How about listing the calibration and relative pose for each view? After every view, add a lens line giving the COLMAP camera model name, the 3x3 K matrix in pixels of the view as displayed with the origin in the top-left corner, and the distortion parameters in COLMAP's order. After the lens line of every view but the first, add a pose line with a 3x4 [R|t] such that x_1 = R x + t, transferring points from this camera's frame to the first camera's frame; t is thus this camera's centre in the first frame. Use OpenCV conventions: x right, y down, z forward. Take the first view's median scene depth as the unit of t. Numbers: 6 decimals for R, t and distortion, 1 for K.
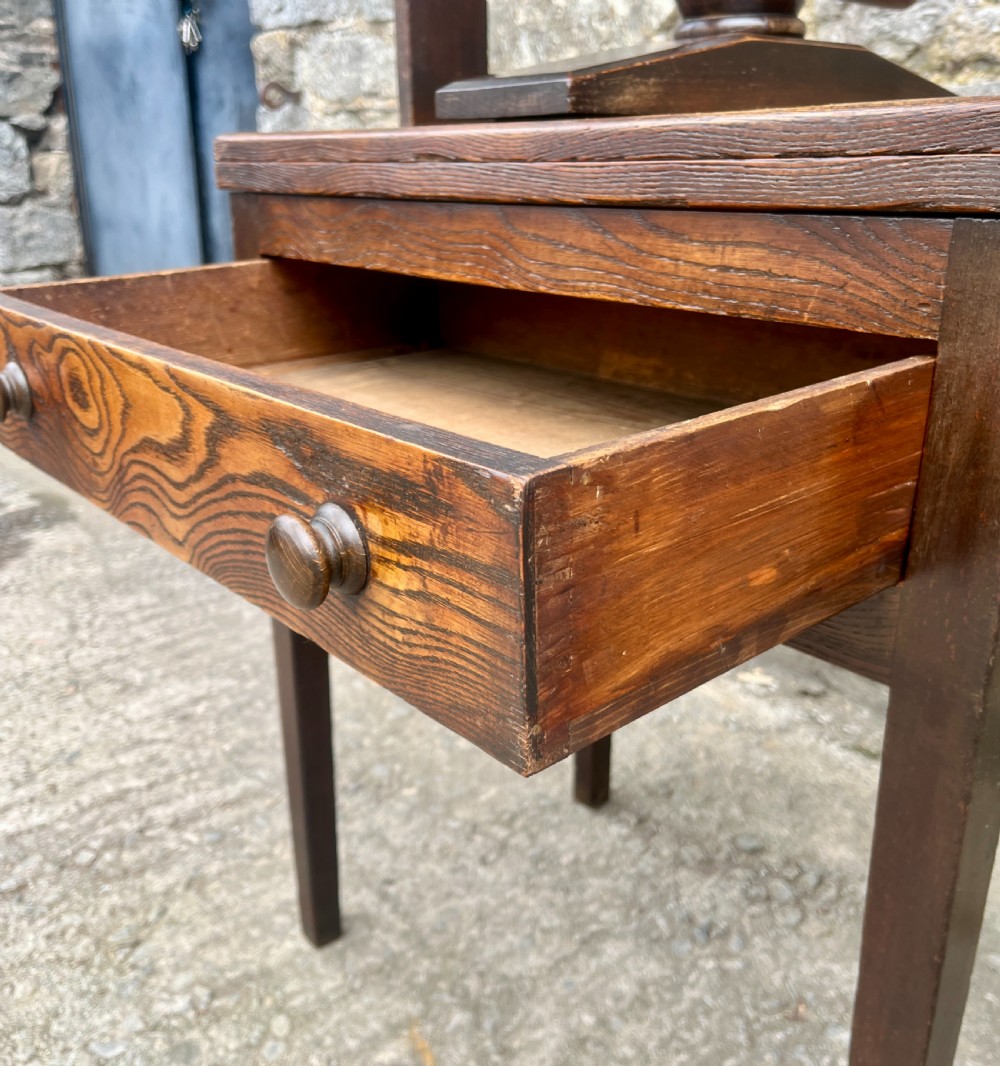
lens RADIAL K [[1061.8, 0, 489.7], [0, 1061.8, 572.2], [0, 0, 1]] dist [-0.009771, 0.000000]
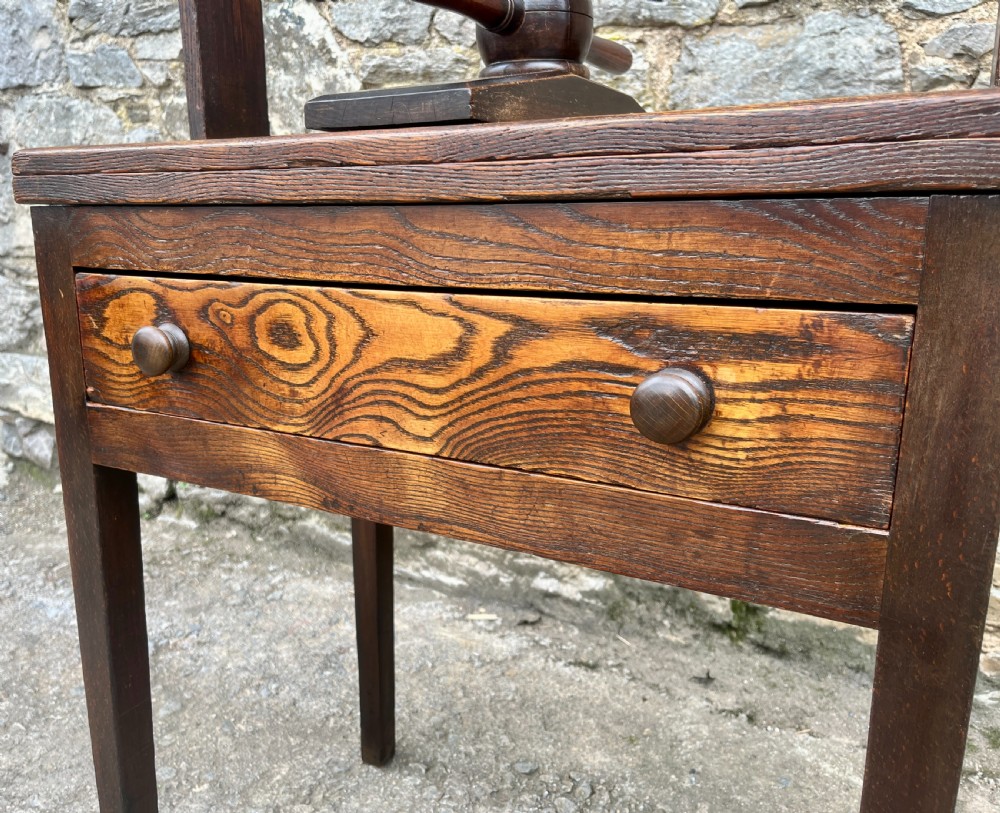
lens RADIAL K [[828.8, 0, 456.5], [0, 828.8, 403.5], [0, 0, 1]] dist [0.044649, -0.073857]
pose [[0.934172, -0.069181, 0.350051, -0.253035], [0.121936, 0.983859, -0.130966, -0.048866], [-0.335341, 0.165029, 0.927530, 0.288395]]
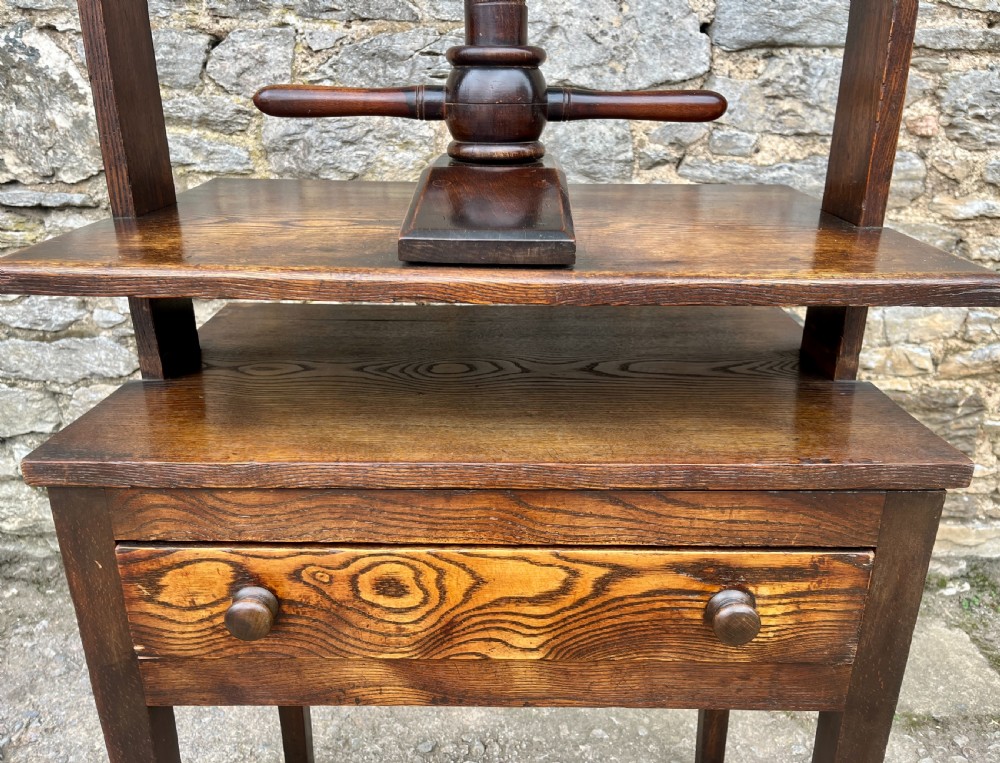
lens RADIAL K [[777.5, 0, 498.4], [0, 777.5, 383.4], [0, 0, 1]] dist [0.052729, -0.075959]
pose [[0.645545, -0.254711, 0.719996, -0.699569], [0.272825, 0.957451, 0.094101, -0.611244], [-0.713329, 0.135687, 0.687569, 0.373899]]
